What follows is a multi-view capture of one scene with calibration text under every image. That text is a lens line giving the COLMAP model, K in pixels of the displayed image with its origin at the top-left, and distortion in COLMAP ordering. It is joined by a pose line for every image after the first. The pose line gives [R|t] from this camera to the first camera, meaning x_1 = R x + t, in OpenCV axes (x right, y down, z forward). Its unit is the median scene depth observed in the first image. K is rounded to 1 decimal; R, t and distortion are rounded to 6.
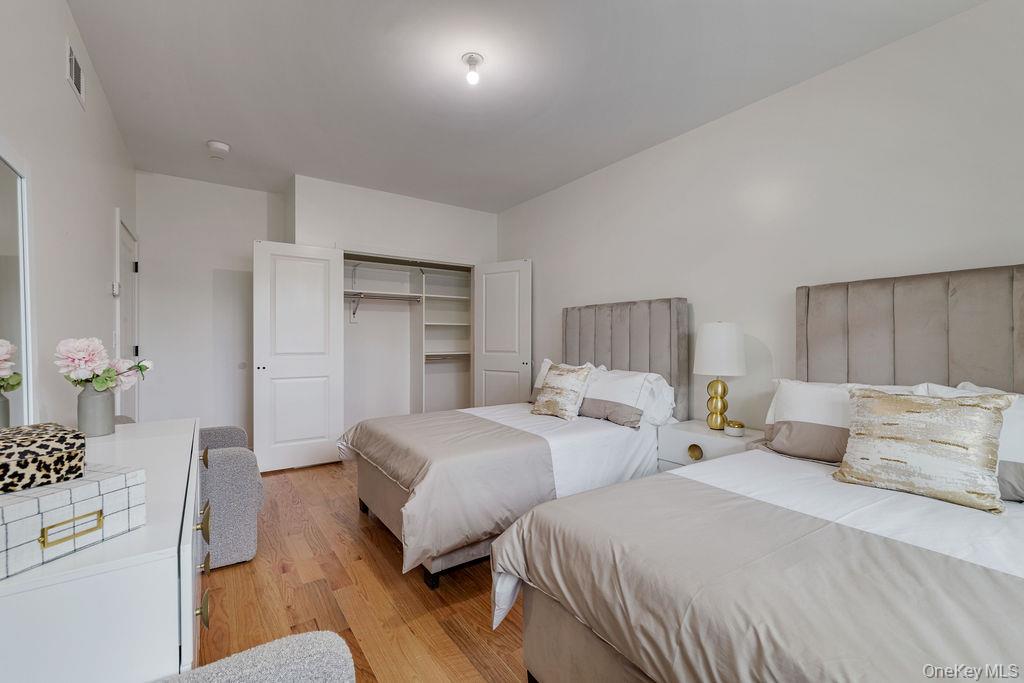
lens RADIAL K [[434.7, 0, 509.6], [0, 434.7, 337.2], [0, 0, 1]] dist [-0.000659, 0.000189]
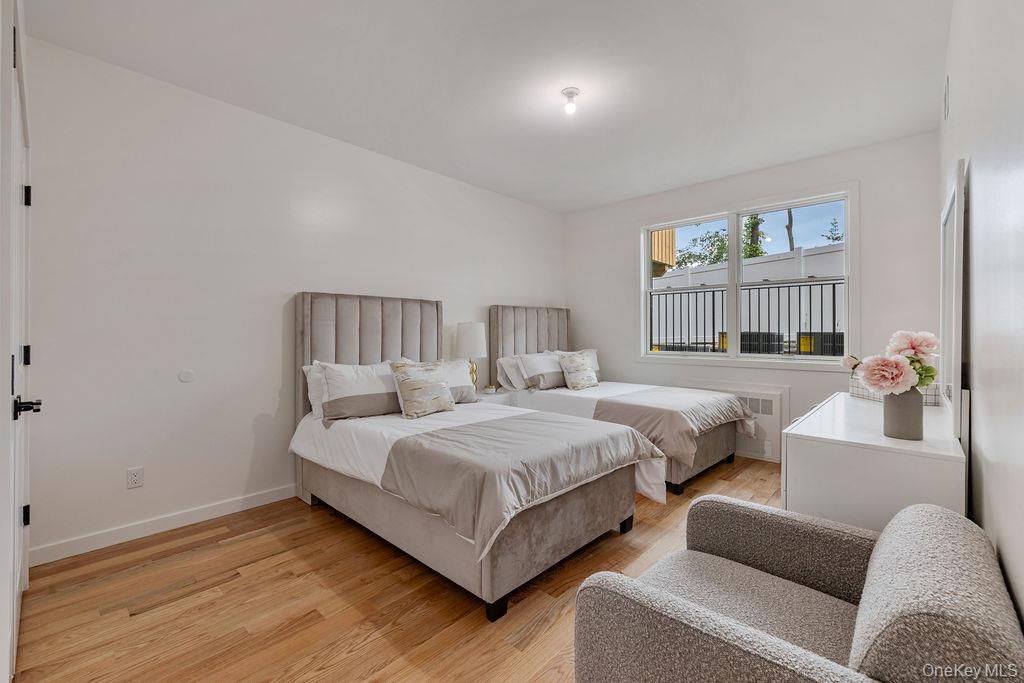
lens RADIAL K [[434.7, 0, 509.6], [0, 434.7, 337.2], [0, 0, 1]] dist [-0.000659, 0.000189]
pose [[-0.209752, -0.002176, 0.977752, -0.835972], [-0.004290, 0.999990, 0.001305, 0.010919], [-0.977745, -0.003921, -0.209759, 1.004025]]
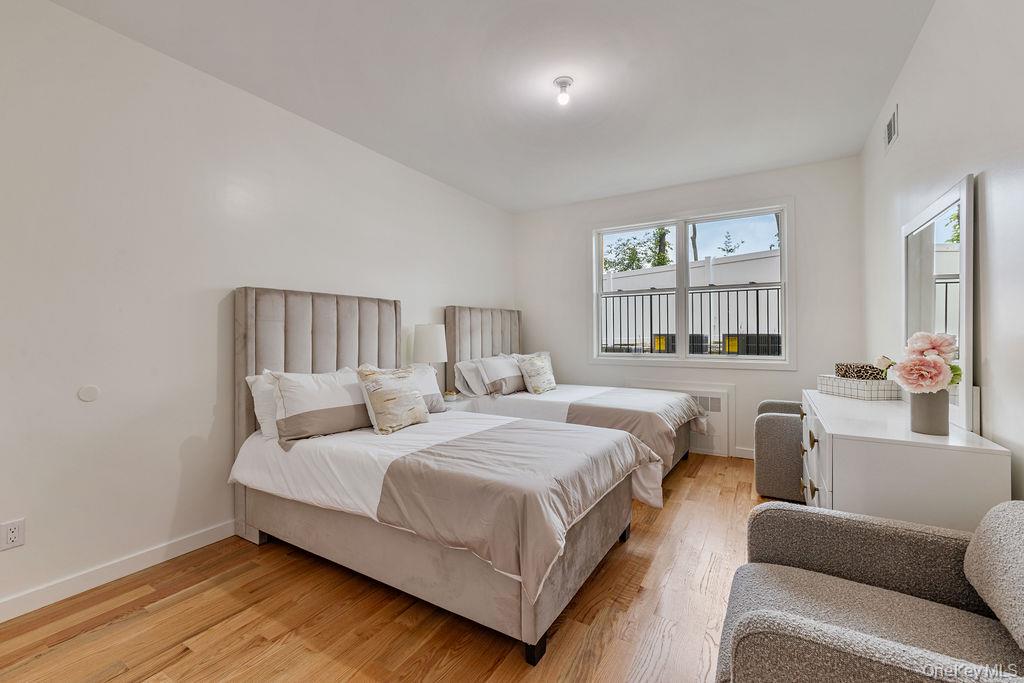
lens RADIAL K [[434.7, 0, 509.6], [0, 434.7, 337.2], [0, 0, 1]] dist [-0.000659, 0.000189]
pose [[-0.406778, 0.004660, 0.913515, -0.728627], [0.000642, 0.999988, -0.004816, 0.010694], [-0.913527, -0.001373, -0.406776, 1.124928]]
